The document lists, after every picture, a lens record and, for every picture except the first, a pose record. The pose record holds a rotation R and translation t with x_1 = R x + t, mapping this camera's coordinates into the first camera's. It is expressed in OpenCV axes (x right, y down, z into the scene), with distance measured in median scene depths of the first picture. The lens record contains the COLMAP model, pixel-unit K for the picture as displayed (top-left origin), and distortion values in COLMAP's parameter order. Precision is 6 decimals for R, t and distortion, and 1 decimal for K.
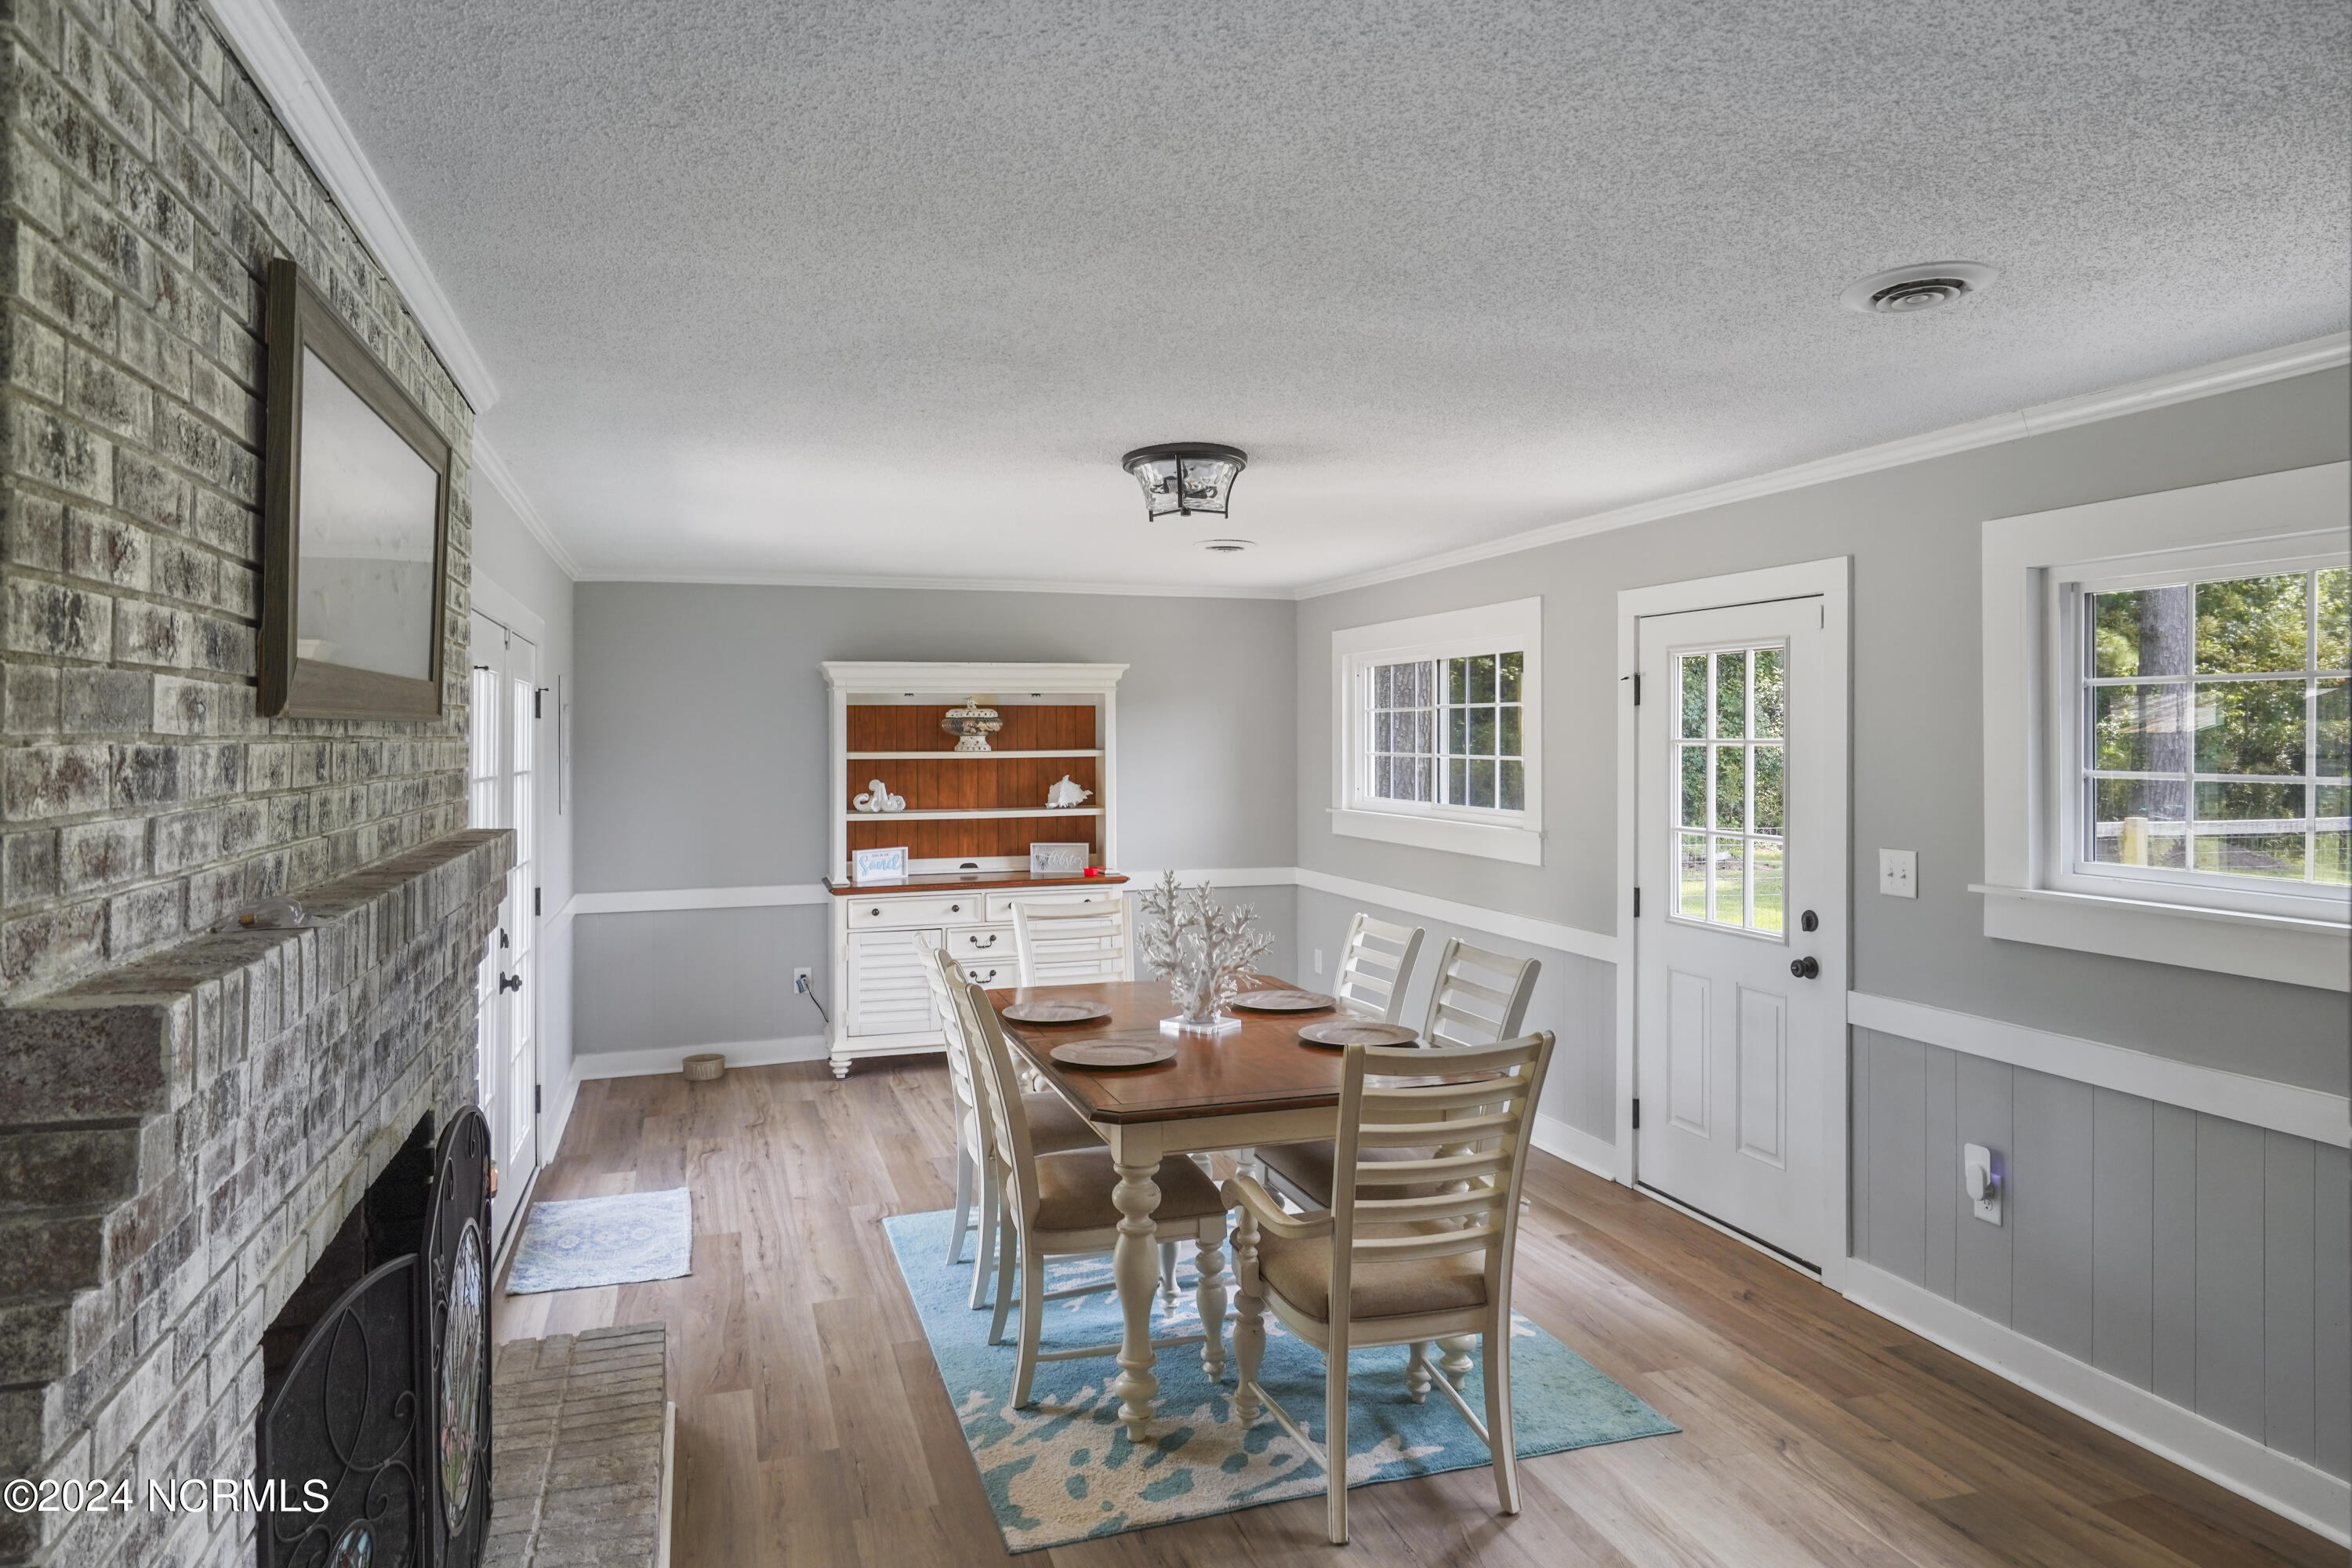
lens RADIAL K [[1463.7, 0, 1176.2], [0, 1463.7, 775.7], [0, 0, 1]] dist [-0.001168, -0.003350]
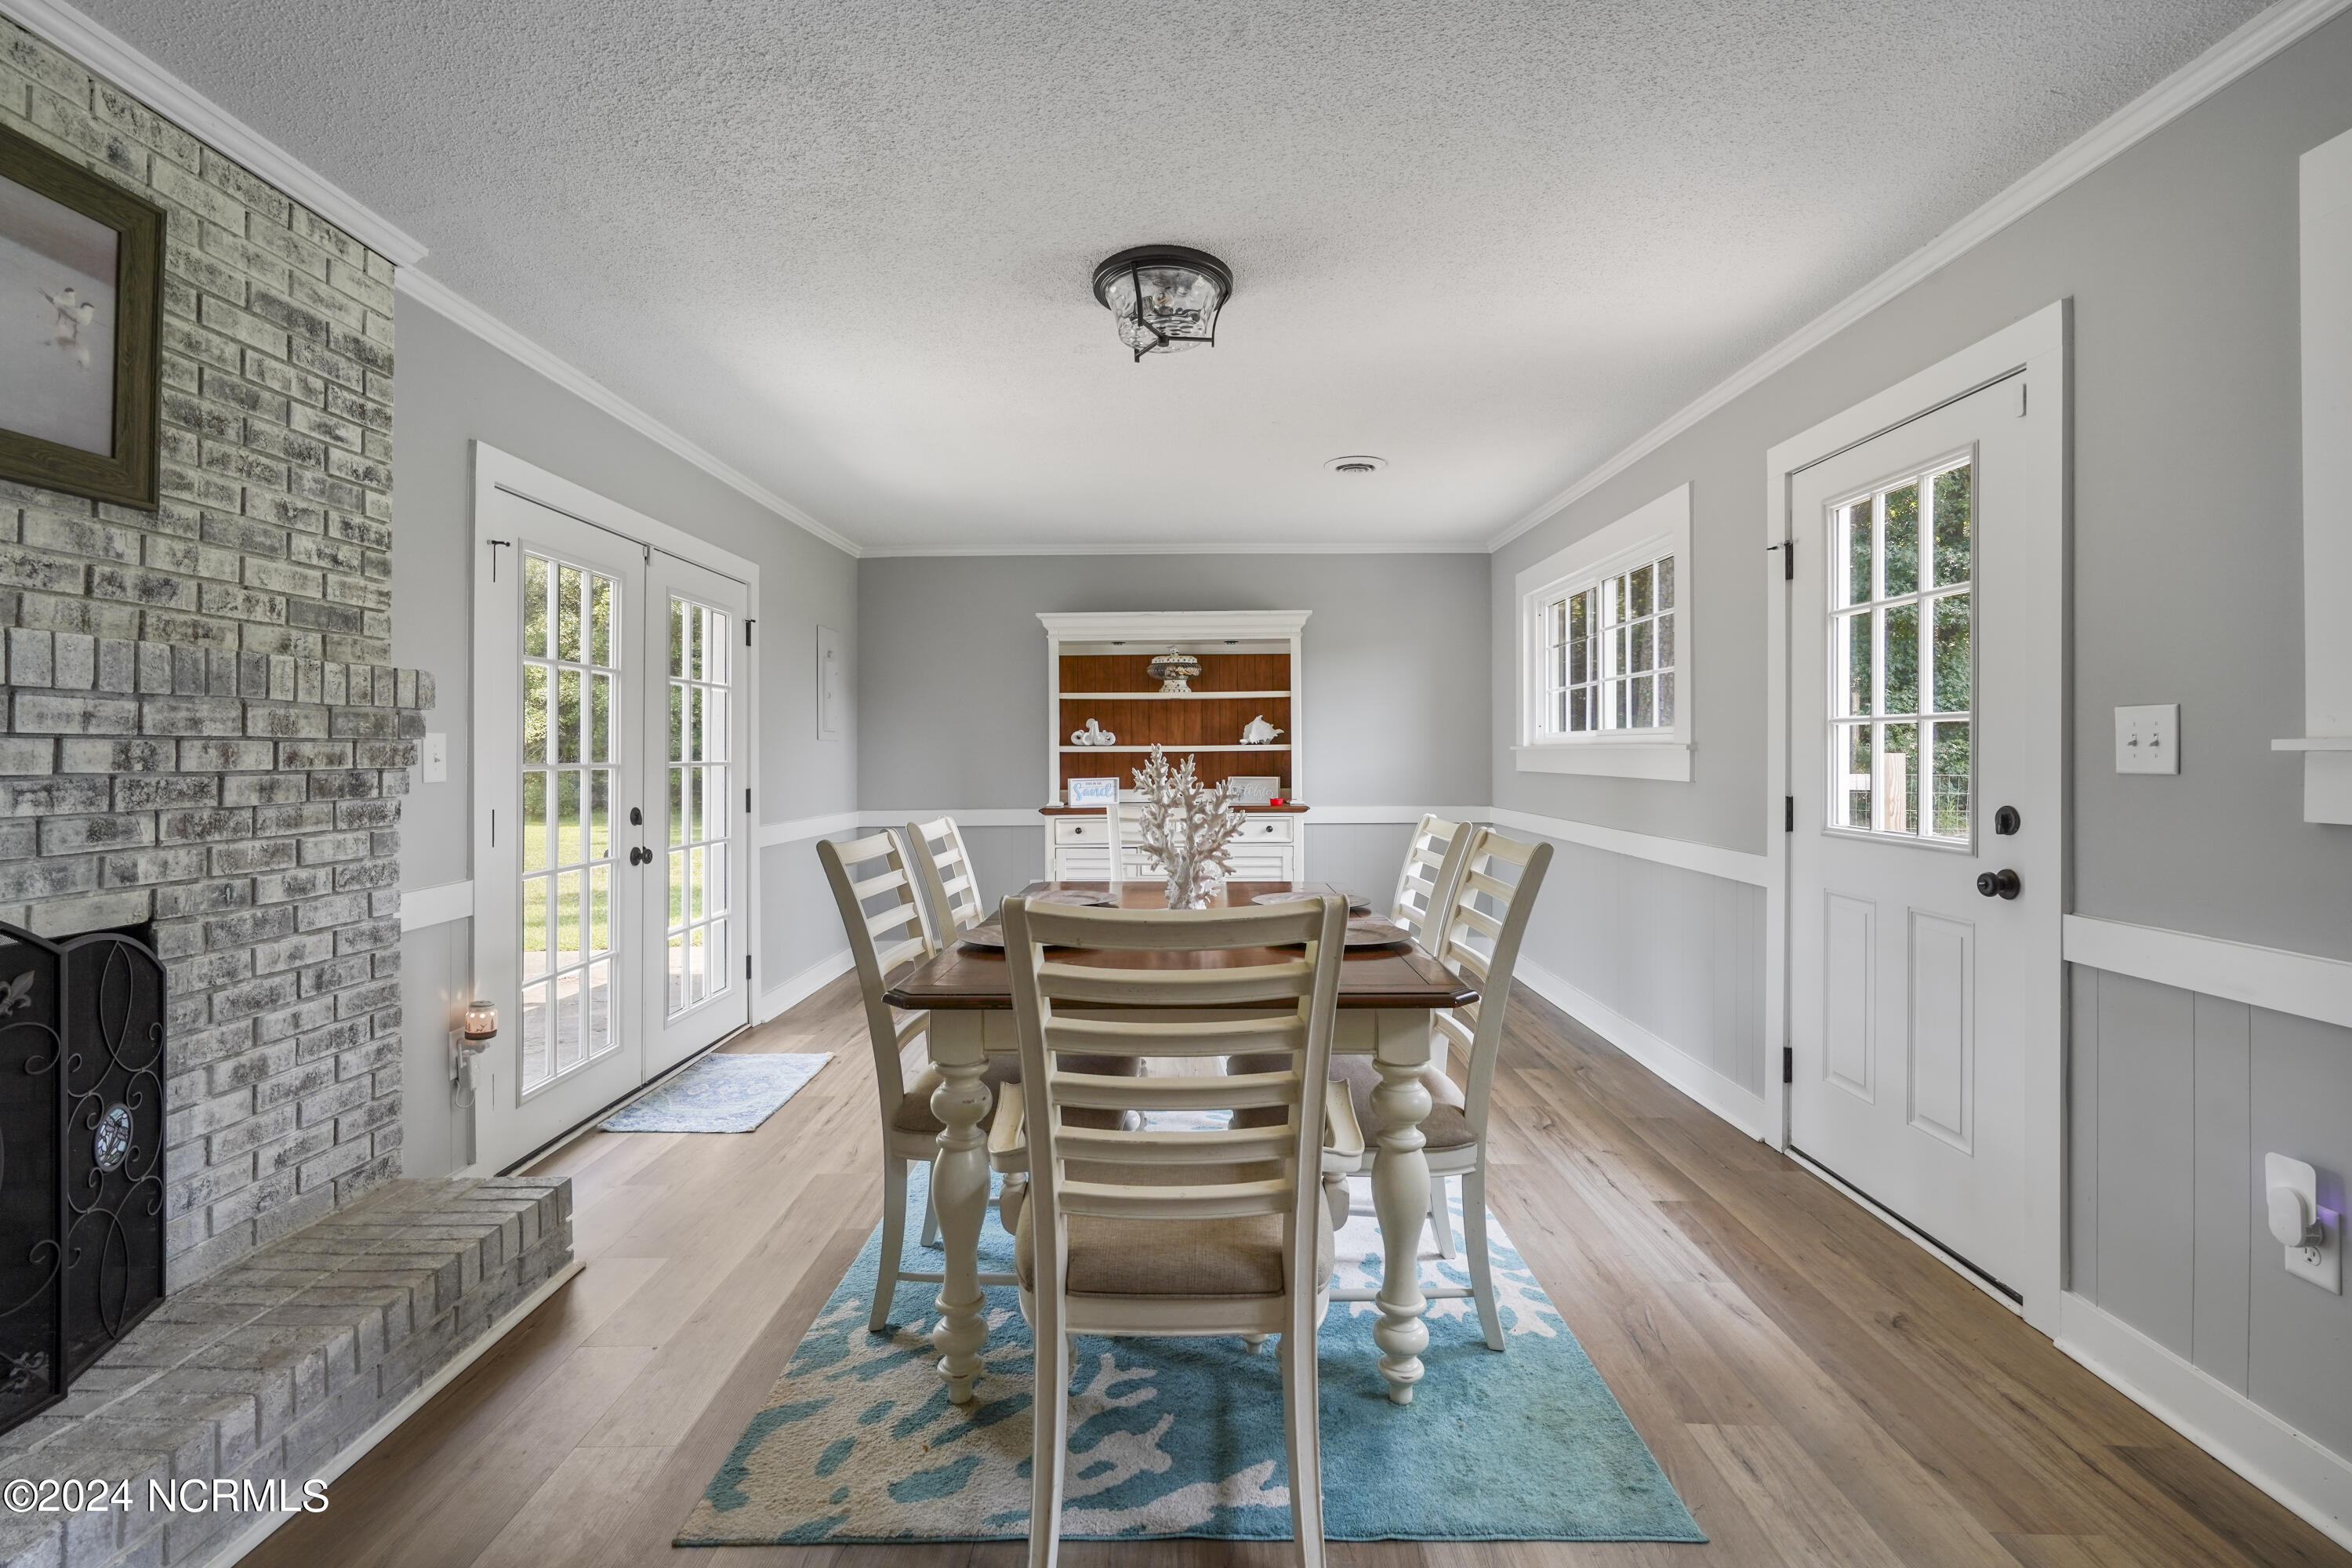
lens RADIAL K [[1072.3, 0, 1166.7], [0, 1072.3, 770.6], [0, 0, 1]] dist [-0.010411, 0.001951]
pose [[0.946033, 0.004413, -0.324041, 0.190114], [-0.006708, 0.999960, -0.005966, 0.073659], [0.324001, 0.007818, 0.946024, 0.327896]]
